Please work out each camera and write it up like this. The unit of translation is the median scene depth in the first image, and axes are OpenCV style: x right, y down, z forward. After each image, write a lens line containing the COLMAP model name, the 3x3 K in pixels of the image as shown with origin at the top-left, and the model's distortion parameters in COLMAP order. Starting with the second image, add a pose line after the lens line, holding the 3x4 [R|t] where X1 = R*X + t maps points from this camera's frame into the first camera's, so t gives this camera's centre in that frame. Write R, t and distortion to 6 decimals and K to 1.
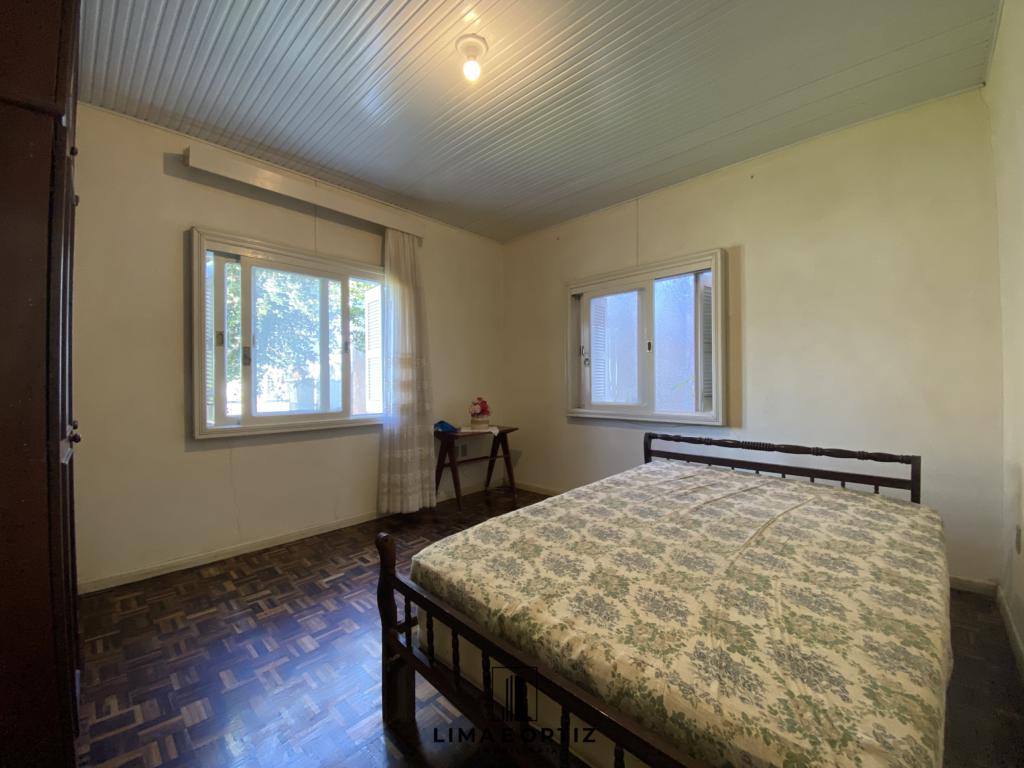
lens RADIAL K [[411.5, 0, 512.0], [0, 411.5, 384.0], [0, 0, 1]] dist [0.026151, -0.025023]
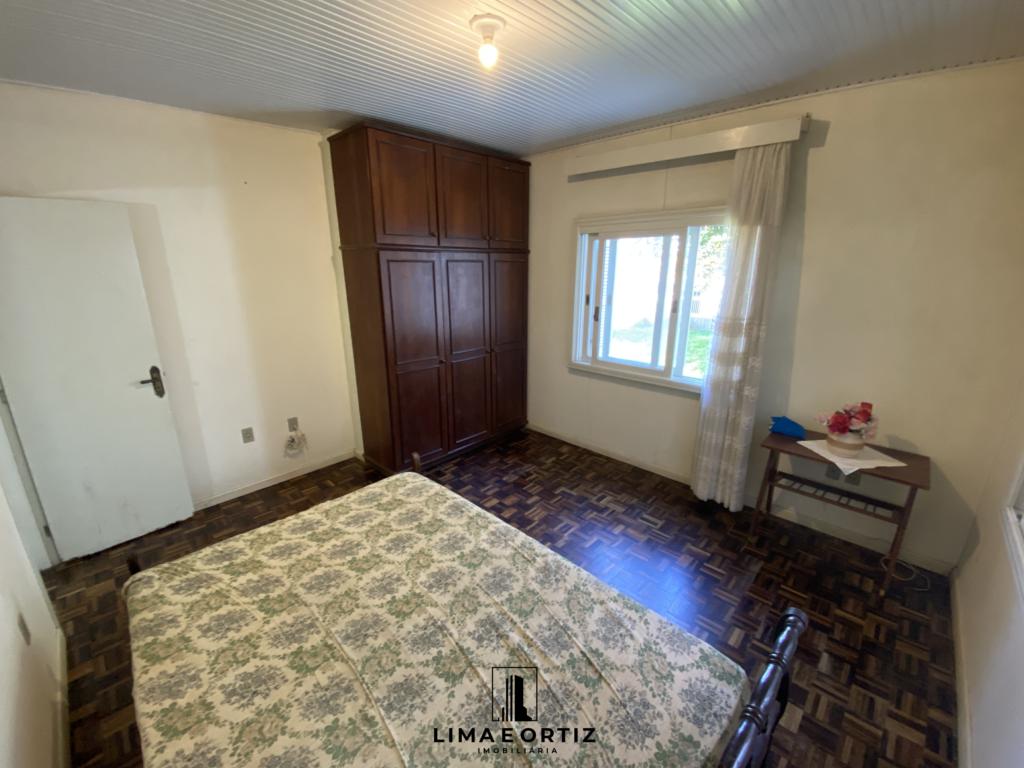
lens RADIAL K [[411.5, 0, 512.0], [0, 411.5, 384.0], [0, 0, 1]] dist [0.026151, -0.025023]
pose [[0.000300, 0.283661, -0.958925, 1.073971], [-0.003917, 0.958918, 0.283658, -0.353974], [0.999992, 0.003671, 0.001399, 1.154681]]
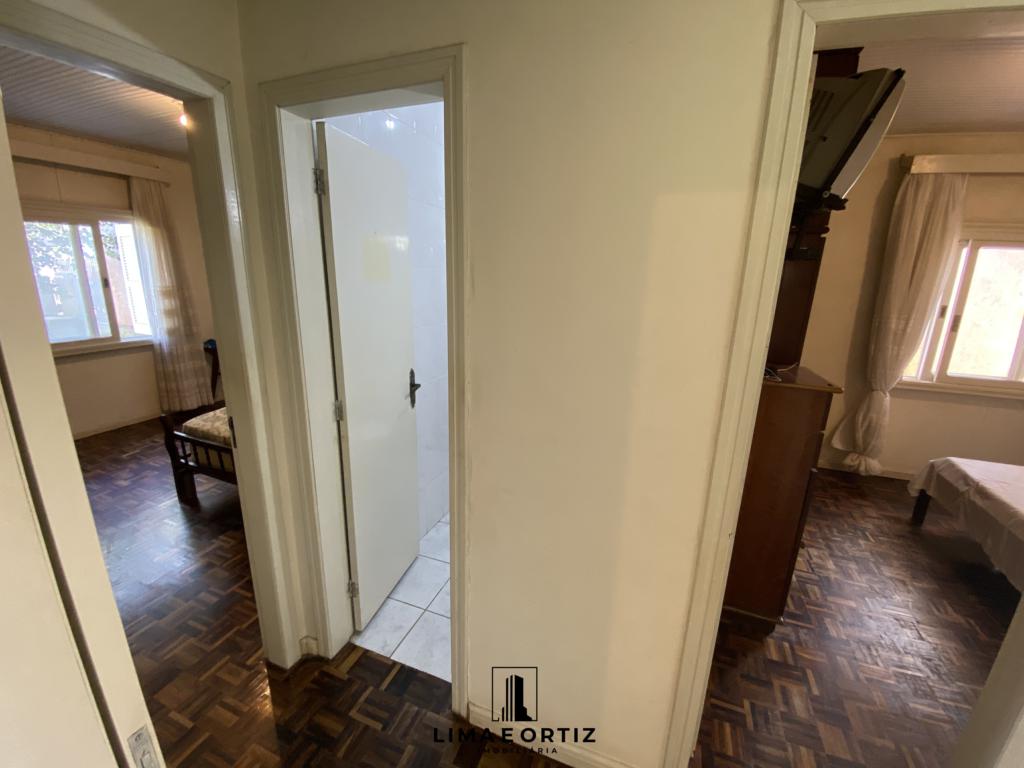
lens RADIAL K [[411.5, 0, 512.0], [0, 411.5, 384.0], [0, 0, 1]] dist [0.026151, -0.025023]
pose [[0.918459, -0.064183, 0.390274, 0.375742], [-0.037293, 0.968296, 0.247007, -0.273822], [-0.393754, -0.241421, 0.886946, -1.132440]]
